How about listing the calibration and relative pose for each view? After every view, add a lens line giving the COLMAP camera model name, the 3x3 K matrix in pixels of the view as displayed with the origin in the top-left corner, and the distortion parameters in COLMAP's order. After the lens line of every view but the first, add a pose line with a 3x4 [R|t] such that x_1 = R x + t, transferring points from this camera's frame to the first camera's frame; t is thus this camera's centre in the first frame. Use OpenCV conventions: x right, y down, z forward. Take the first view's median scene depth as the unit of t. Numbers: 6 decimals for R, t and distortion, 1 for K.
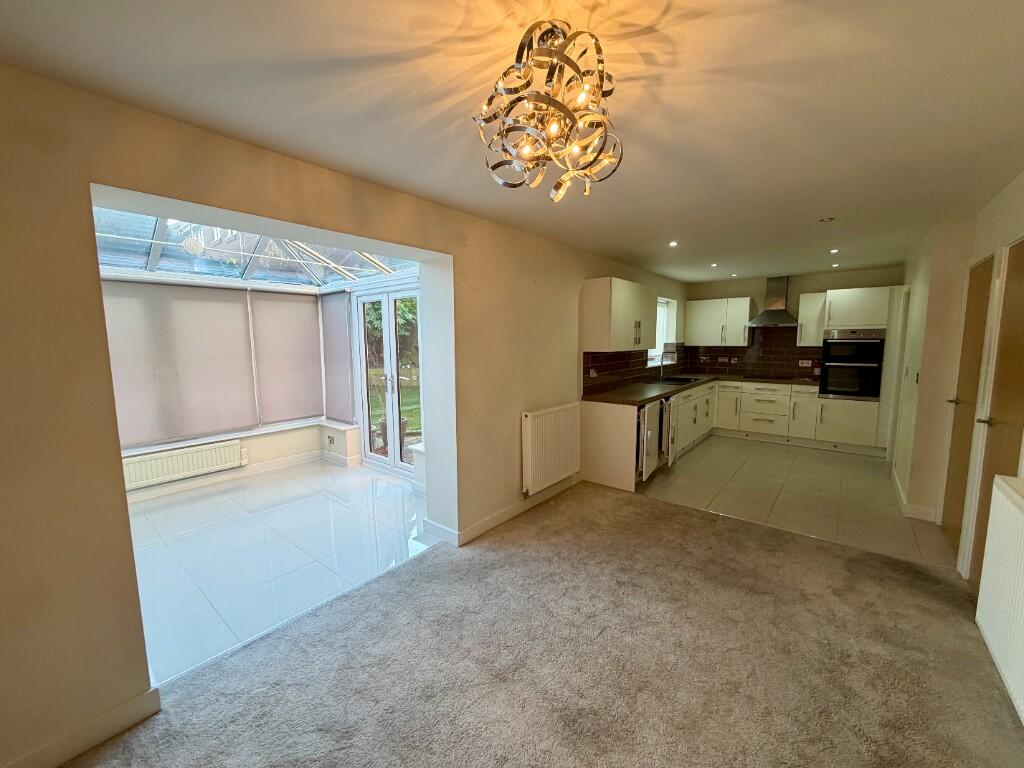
lens RADIAL K [[406.5, 0, 510.5], [0, 406.5, 384.8], [0, 0, 1]] dist [0.001867, 0.000140]
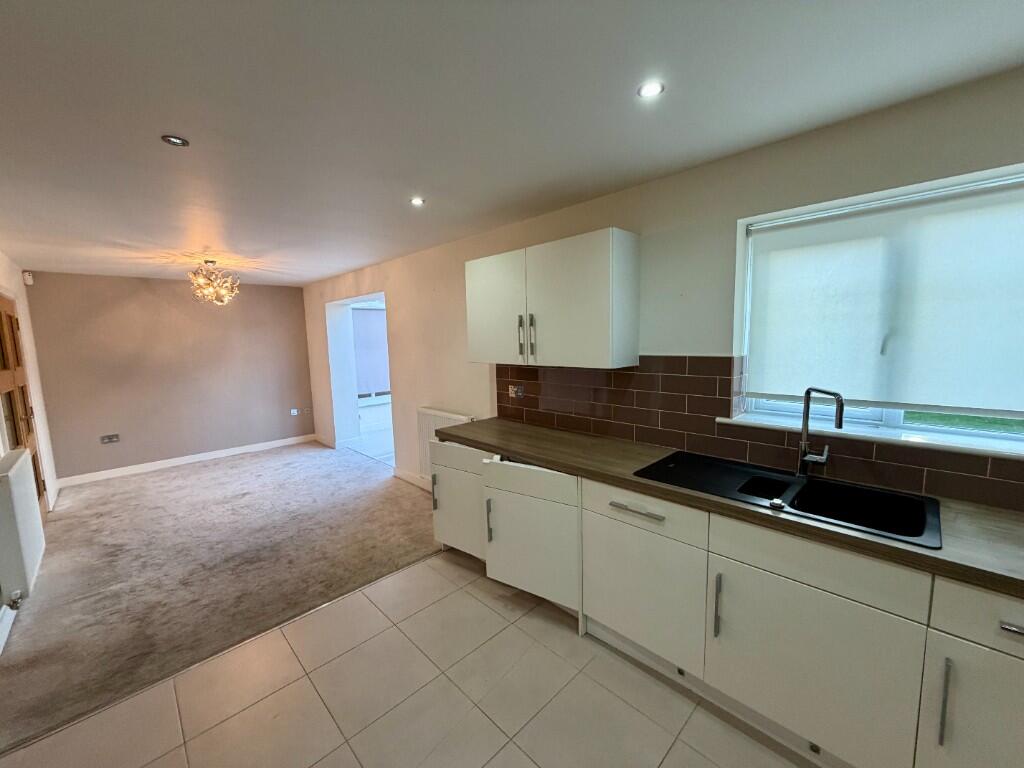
lens RADIAL K [[406.5, 0, 510.5], [0, 406.5, 384.8], [0, 0, 1]] dist [0.001867, 0.000140]
pose [[-0.103480, 0.123869, -0.986888, 0.716516], [-0.087660, 0.987218, 0.133102, -0.107536], [0.990761, 0.100284, -0.091299, 0.834113]]
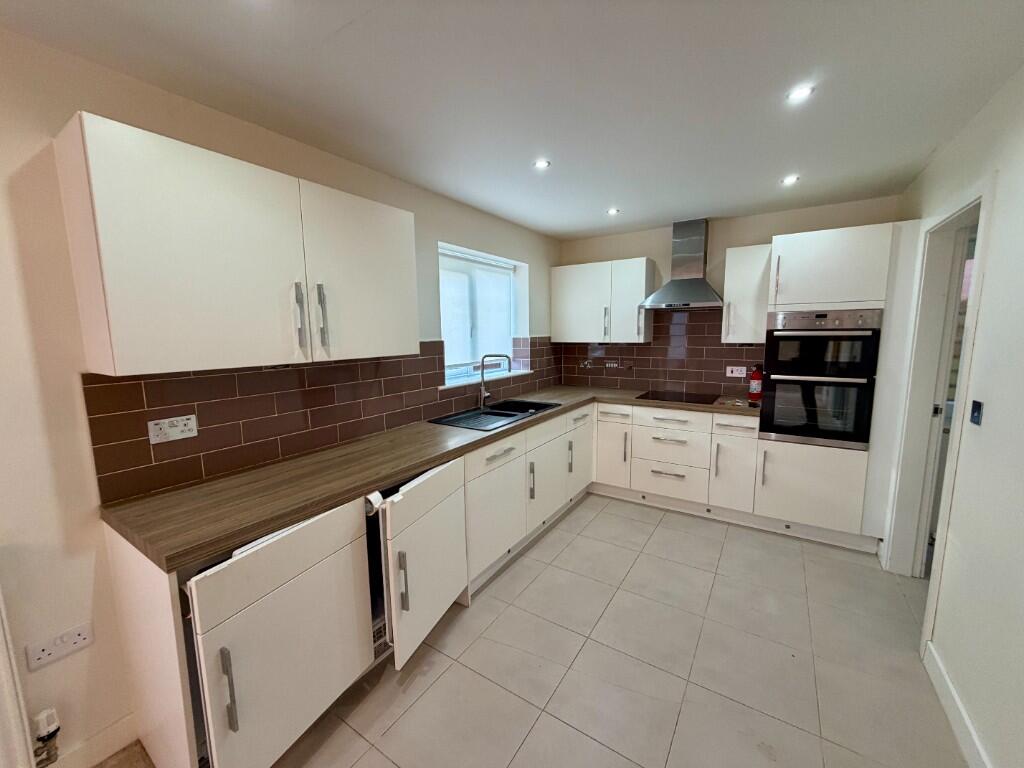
lens RADIAL K [[406.5, 0, 510.5], [0, 406.5, 384.8], [0, 0, 1]] dist [0.001867, 0.000140]
pose [[0.993868, -0.020826, 0.108592, 0.362397], [0.018742, 0.999621, 0.020172, -0.055332], [-0.108971, -0.018013, 0.993882, 0.487390]]
